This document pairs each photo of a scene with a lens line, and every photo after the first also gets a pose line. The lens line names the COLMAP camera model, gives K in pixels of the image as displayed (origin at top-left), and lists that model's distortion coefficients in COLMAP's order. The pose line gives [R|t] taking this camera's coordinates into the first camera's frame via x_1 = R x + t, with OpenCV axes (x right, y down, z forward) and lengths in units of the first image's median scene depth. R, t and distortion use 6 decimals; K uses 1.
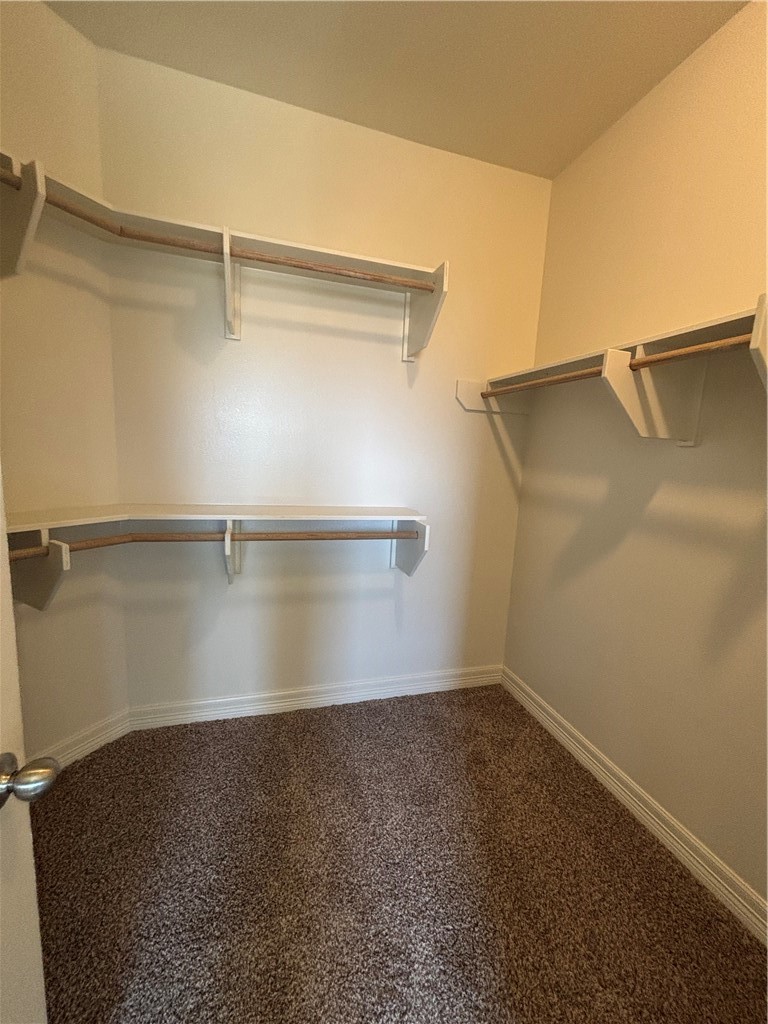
lens RADIAL K [[414.1, 0, 383.2], [0, 414.1, 508.6], [0, 0, 1]] dist [0.003589, 0.000206]
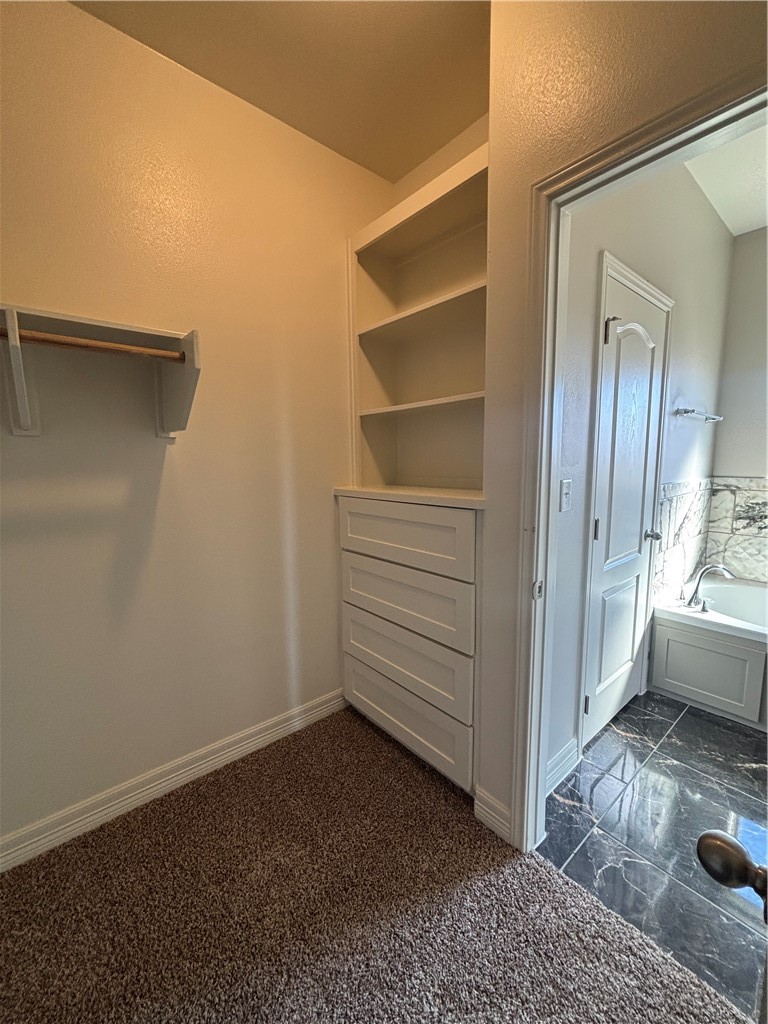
lens RADIAL K [[414.1, 0, 379.7], [0, 414.1, 516.4], [0, 0, 1]] dist [0.003589, 0.000206]
pose [[-0.406047, -0.161502, 0.899468, -0.484355], [0.124555, 0.965294, 0.229549, -0.101415], [-0.905324, 0.205241, -0.371839, 0.747817]]
